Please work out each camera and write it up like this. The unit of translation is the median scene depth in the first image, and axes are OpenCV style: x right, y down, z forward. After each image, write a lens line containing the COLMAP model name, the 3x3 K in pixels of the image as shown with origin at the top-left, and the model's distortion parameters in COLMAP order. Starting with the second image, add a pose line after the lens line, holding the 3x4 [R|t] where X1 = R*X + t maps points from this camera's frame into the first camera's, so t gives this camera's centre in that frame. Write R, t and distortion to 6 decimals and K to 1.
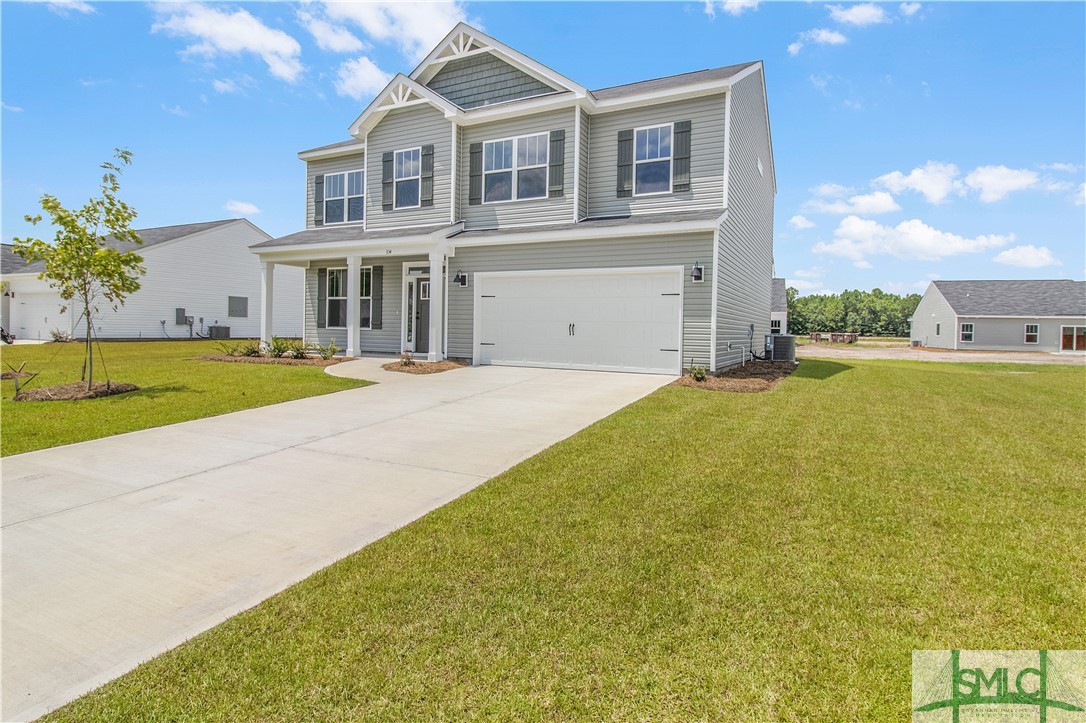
lens RADIAL K [[566.1, 0, 543.8], [0, 566.1, 348.2], [0, 0, 1]] dist [-0.000713, -0.000249]
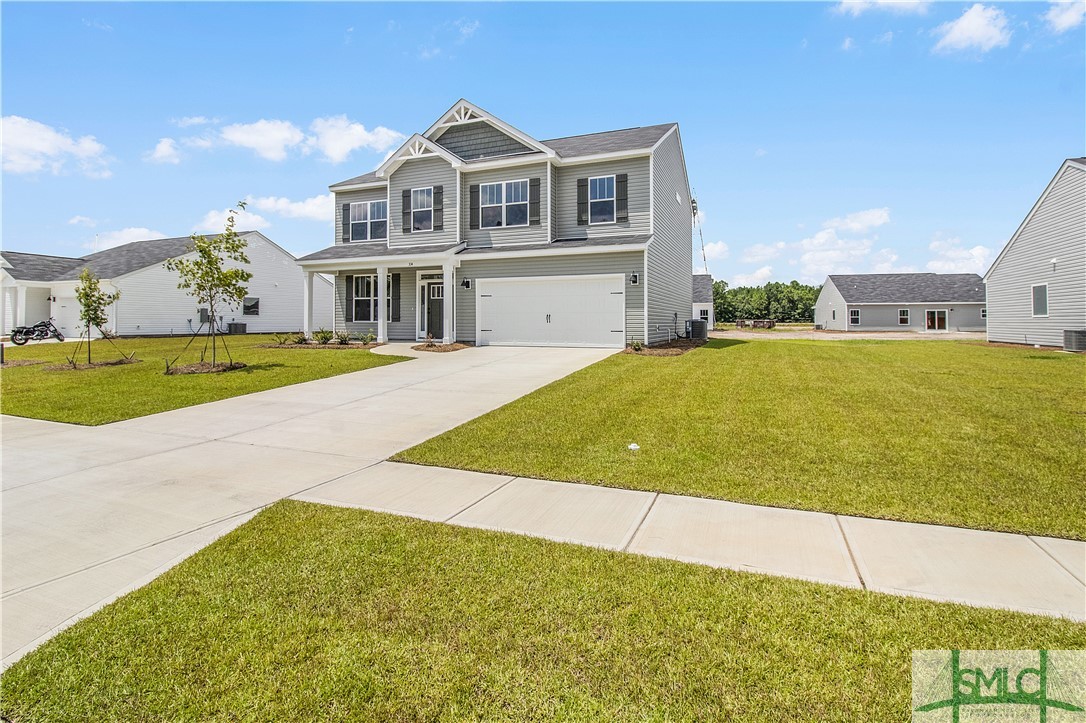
lens RADIAL K [[530.4, 0, 542.9], [0, 530.4, 323.3], [0, 0, 1]] dist [0.000727, 0.000068]
pose [[0.996571, -0.019678, 0.080367, -0.062948], [0.022141, 0.999308, -0.029878, 0.015902], [-0.079723, 0.031555, 0.996317, -0.282546]]
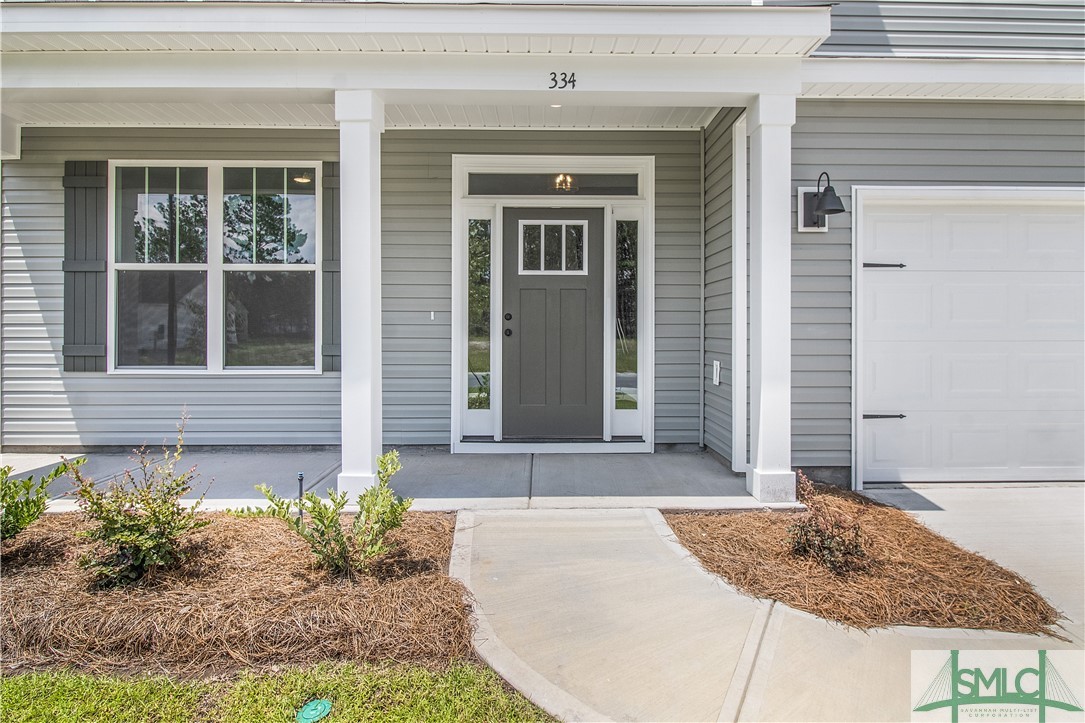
lens RADIAL K [[603.7, 0, 543.5], [0, 603.7, 328.8], [0, 0, 1]] dist [-0.002657, -0.001548]
pose [[0.880768, -0.022464, 0.473014, -0.405176], [0.032348, 0.999395, -0.012769, -0.055823], [-0.472441, 0.026548, 0.880962, 0.762181]]
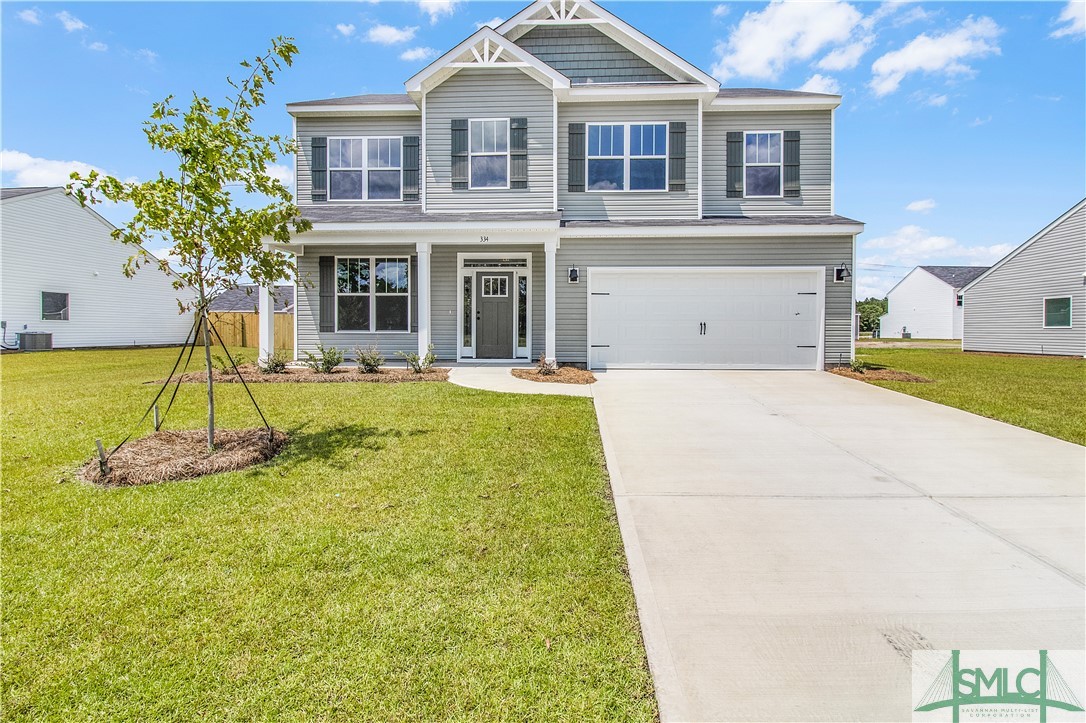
lens RADIAL K [[519.6, 0, 543.7], [0, 519.6, 345.3], [0, 0, 1]] dist [-0.004709, -0.000708]
pose [[0.910319, -0.029910, 0.412824, -0.507574], [0.029575, 0.999537, 0.007202, -0.016804], [-0.412848, 0.005653, 0.910782, 0.265737]]
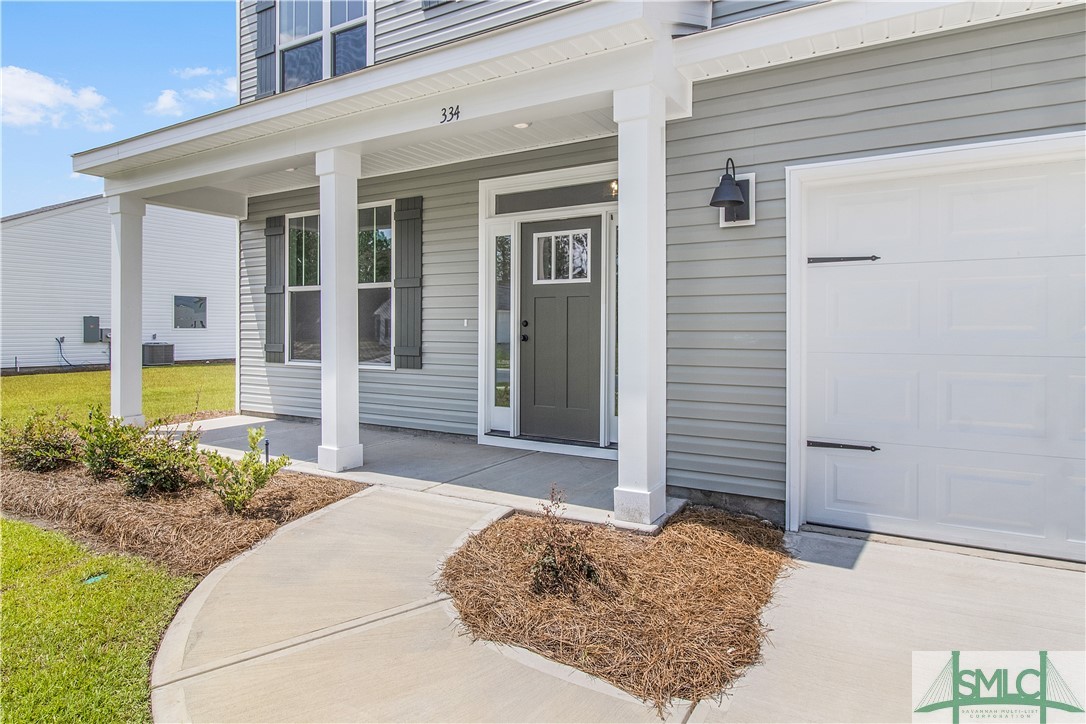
lens RADIAL K [[603.2, 0, 564.2], [0, 603.2, 334.4], [0, 0, 1]] dist [0.001496, -0.000025]
pose [[0.999208, -0.019674, -0.034583, -0.205403], [0.018945, 0.999594, -0.021285, -0.052258], [0.034988, 0.020613, 0.999175, 0.696554]]
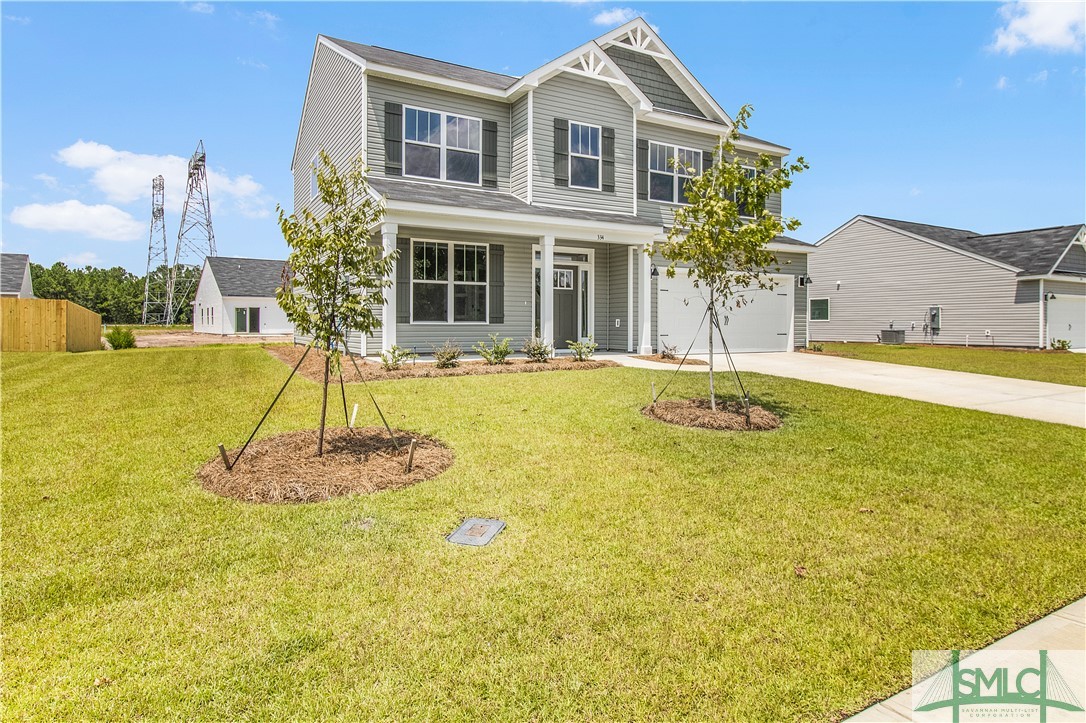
lens RADIAL K [[588.2, 0, 528.5], [0, 588.2, 323.9], [0, 0, 1]] dist [0.013978, -0.000149]
pose [[0.570595, -0.020304, 0.820980, -1.094378], [0.034133, 0.999417, 0.000994, -0.036663], [-0.820522, 0.027456, 0.570955, 0.557047]]
